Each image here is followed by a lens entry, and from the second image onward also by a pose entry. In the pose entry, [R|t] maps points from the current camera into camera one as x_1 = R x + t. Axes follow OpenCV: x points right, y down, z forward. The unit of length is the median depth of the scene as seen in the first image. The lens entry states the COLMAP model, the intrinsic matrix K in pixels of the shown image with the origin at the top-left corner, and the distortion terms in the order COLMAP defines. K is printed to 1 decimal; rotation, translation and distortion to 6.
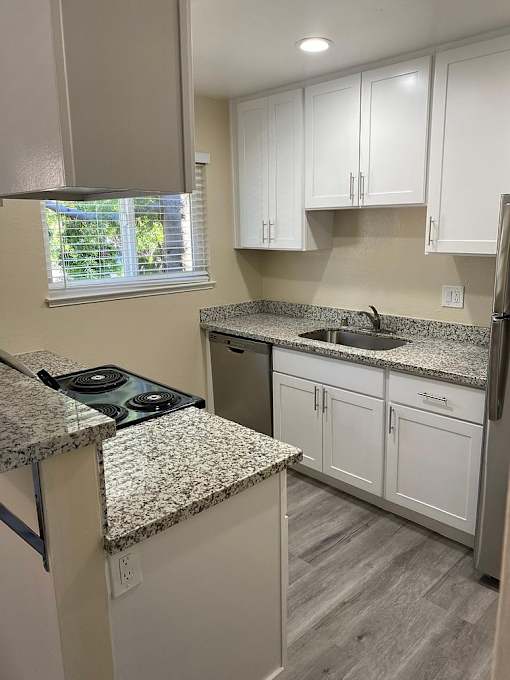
lens RADIAL K [[519.8, 0, 255.7], [0, 519.8, 338.8], [0, 0, 1]] dist [0.013343, -0.004881]
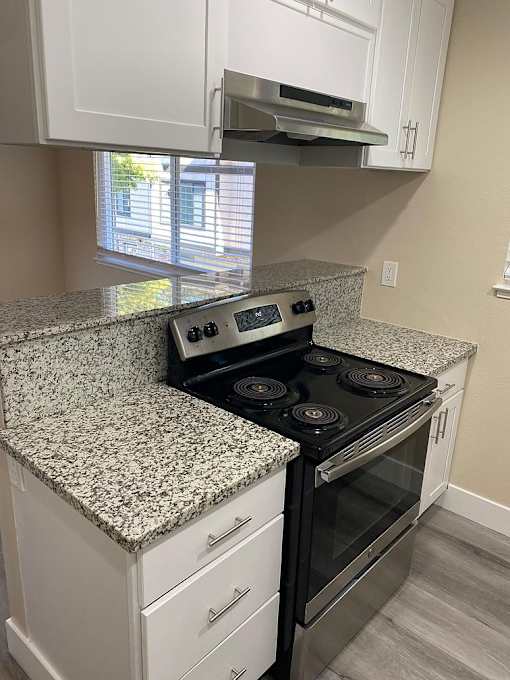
lens RADIAL K [[519.8, 0, 255.2], [0, 519.8, 339.4], [0, 0, 1]] dist [0.013343, -0.004881]
pose [[0.058665, 0.306144, -0.950176, 0.619202], [-0.256872, 0.924394, 0.281978, -0.229002], [0.964663, 0.227531, 0.132869, 0.990476]]
